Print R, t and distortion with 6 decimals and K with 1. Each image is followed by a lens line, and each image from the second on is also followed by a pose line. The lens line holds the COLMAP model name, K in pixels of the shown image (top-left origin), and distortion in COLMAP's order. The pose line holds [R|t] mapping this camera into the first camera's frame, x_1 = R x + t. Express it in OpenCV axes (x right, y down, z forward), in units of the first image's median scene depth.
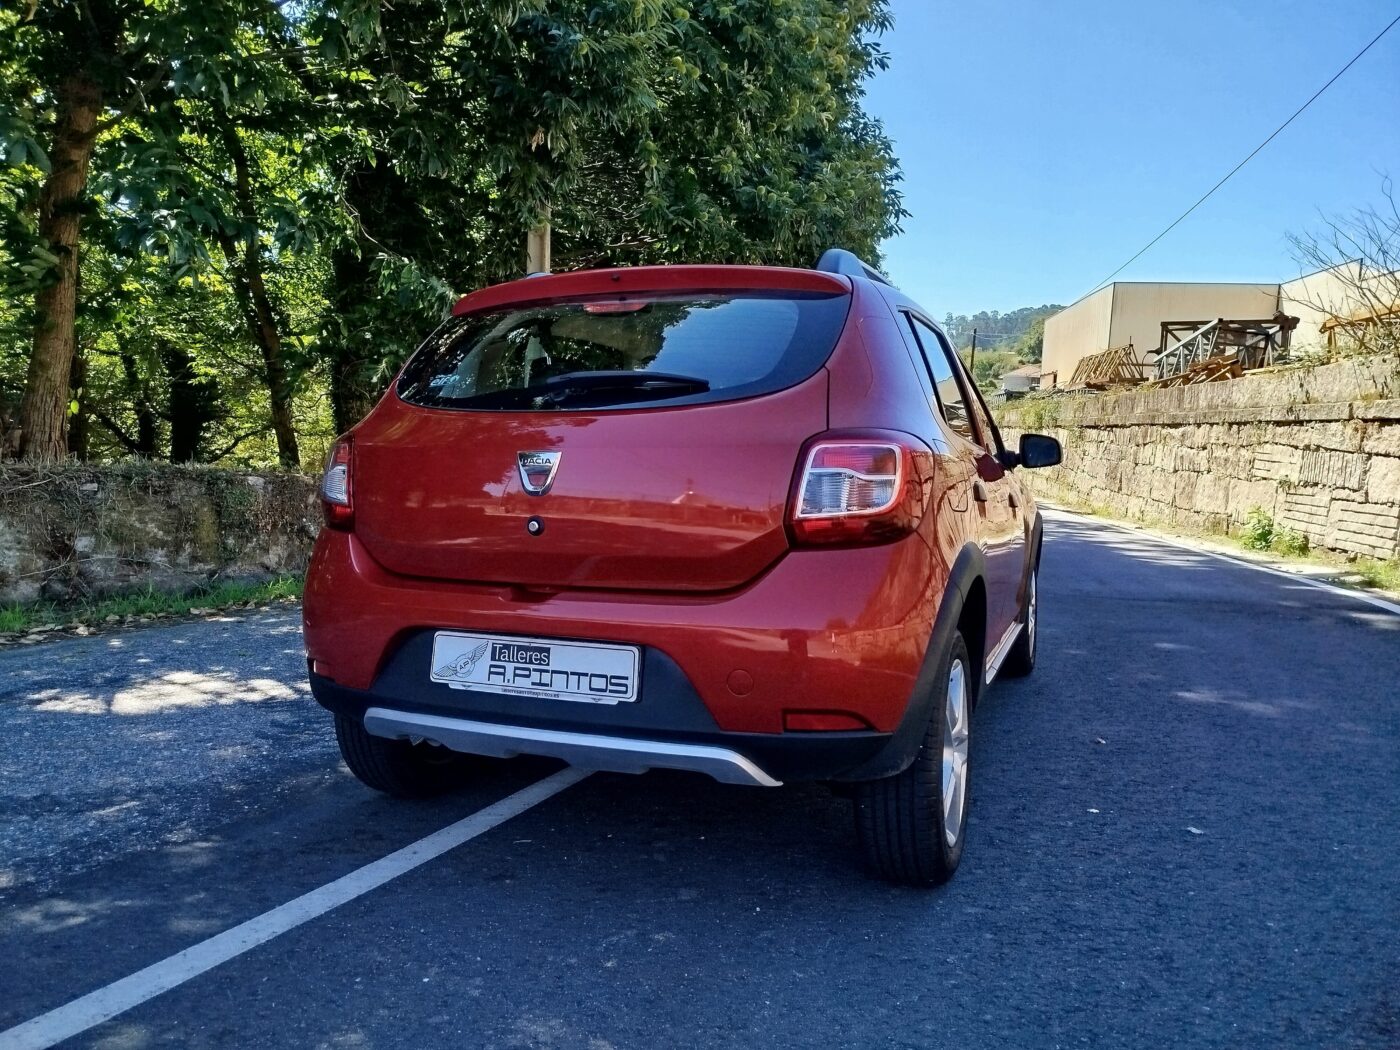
lens RADIAL K [[969.2, 0, 703.5], [0, 969.2, 522.8], [0, 0, 1]] dist [-0.009127, -0.005050]
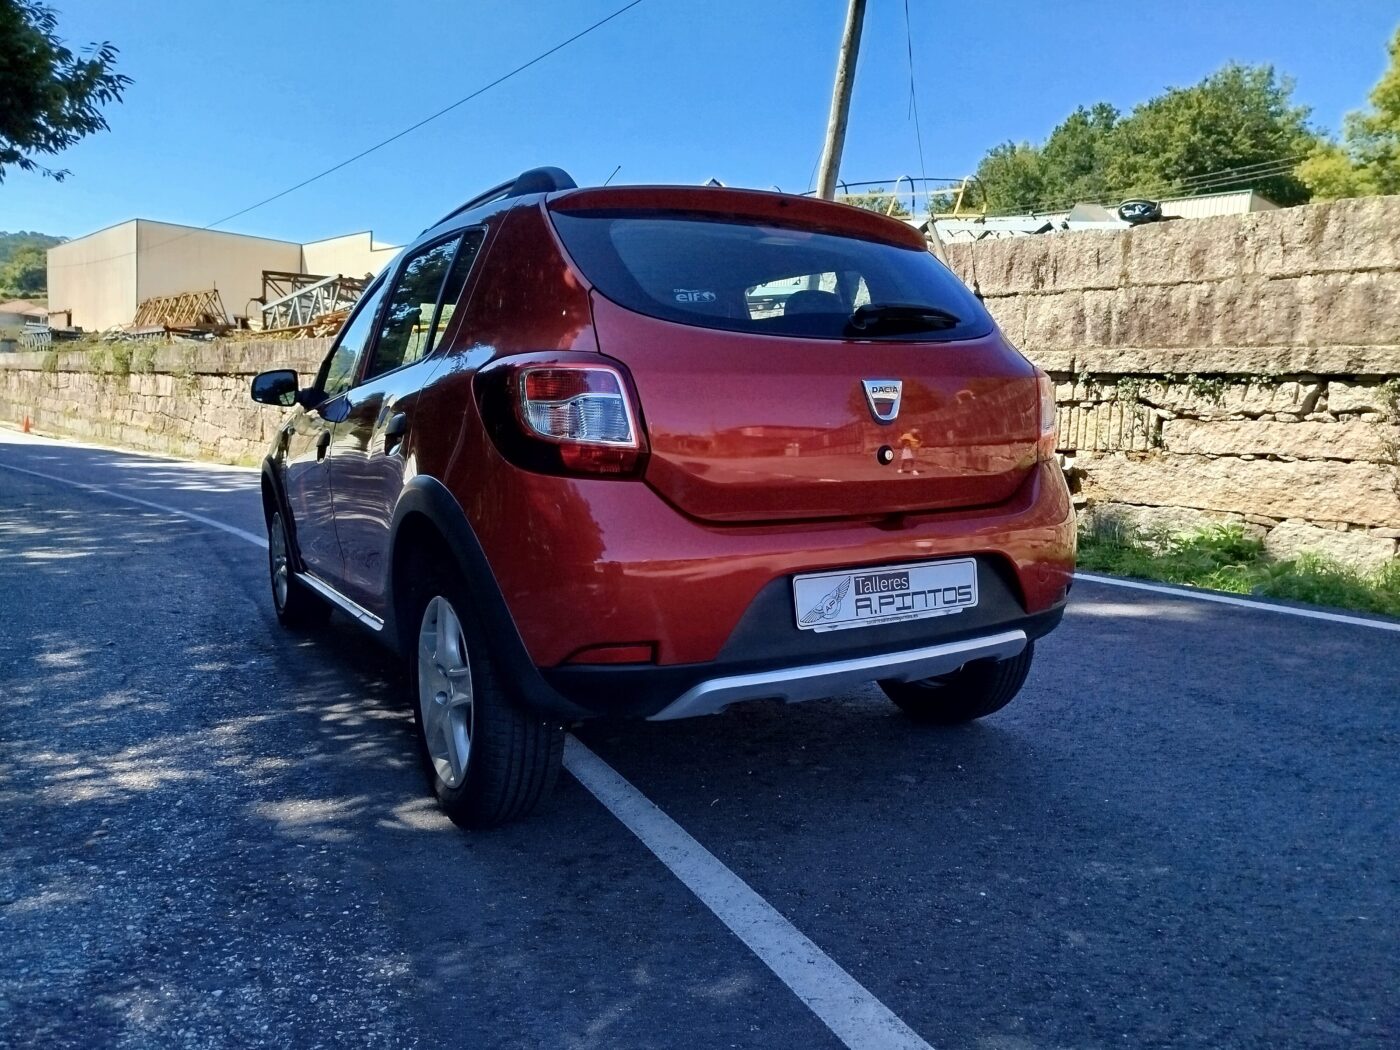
lens RADIAL K [[969.2, 0, 703.5], [0, 969.2, 522.8], [0, 0, 1]] dist [-0.009127, -0.005050]
pose [[0.603994, -0.088418, 0.792069, -0.176930], [0.048097, 0.996059, 0.074514, -0.001841], [-0.795537, -0.006910, 0.605866, 0.086710]]
